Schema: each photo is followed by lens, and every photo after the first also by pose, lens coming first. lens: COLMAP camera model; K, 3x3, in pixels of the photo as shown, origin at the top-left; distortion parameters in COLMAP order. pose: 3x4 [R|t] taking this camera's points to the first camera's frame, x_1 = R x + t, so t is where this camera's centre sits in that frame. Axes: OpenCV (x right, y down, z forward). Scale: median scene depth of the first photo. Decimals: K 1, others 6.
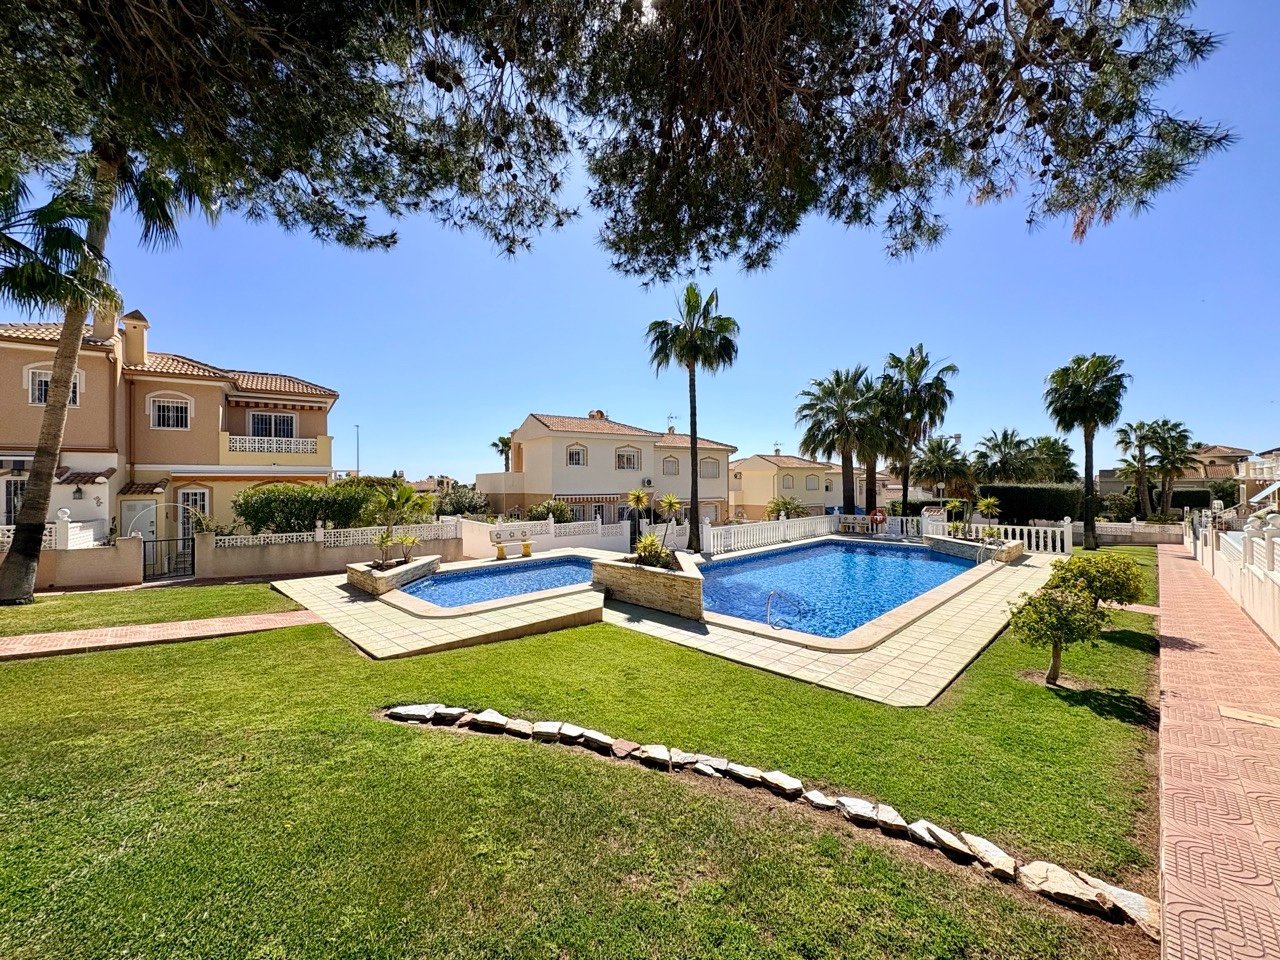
lens RADIAL K [[506.7, 0, 640.0], [0, 506.7, 480.0], [0, 0, 1]] dist [-0.001094, -0.000494]
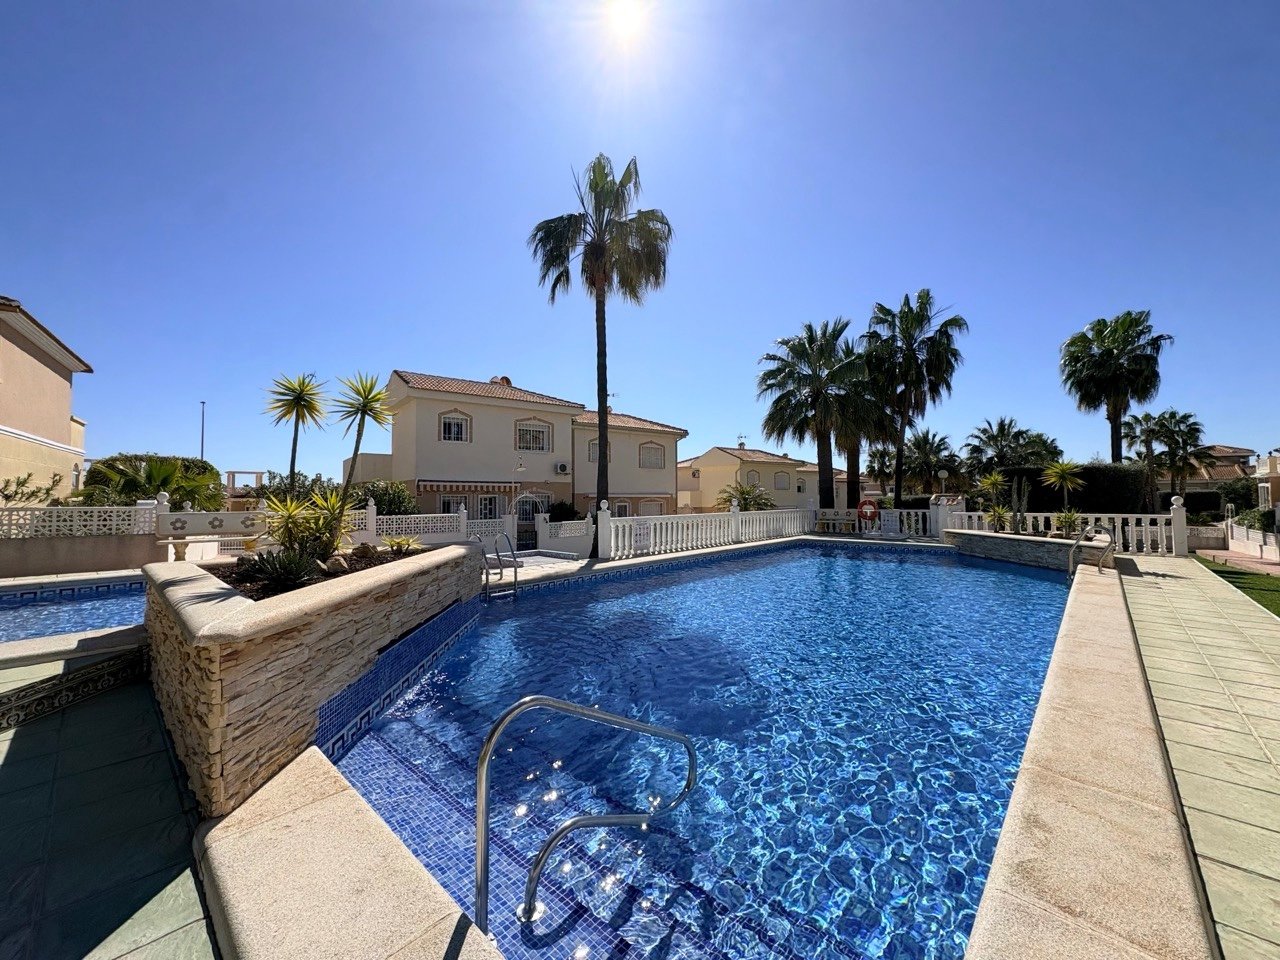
lens RADIAL K [[506.2, 0, 640.0], [0, 506.2, 480.0], [0, 0, 1]] dist [-0.000189, 0.000201]
pose [[0.998829, 0.001977, 0.048344, 0.092128], [-0.000538, 0.999556, -0.029775, 0.043409], [-0.048382, 0.029714, 0.998387, 0.246687]]
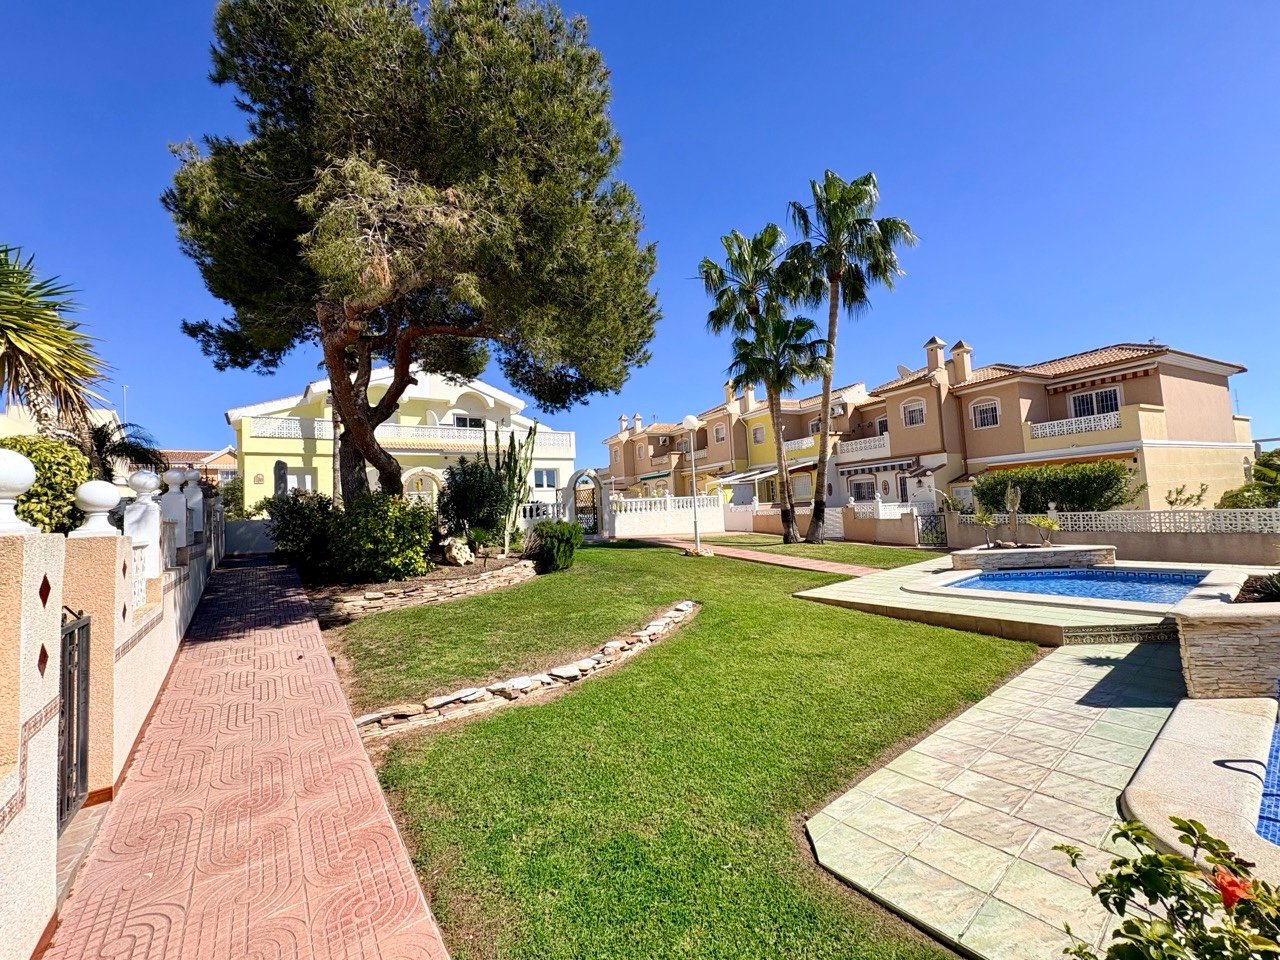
lens RADIAL K [[506.7, 0, 640.0], [0, 506.7, 480.0], [0, 0, 1]] dist [-0.001094, -0.000494]
pose [[-0.132721, -0.044722, -0.990144, 0.209890], [0.061334, 0.996696, -0.053239, 0.021033], [0.989254, -0.067796, -0.129540, 0.182319]]
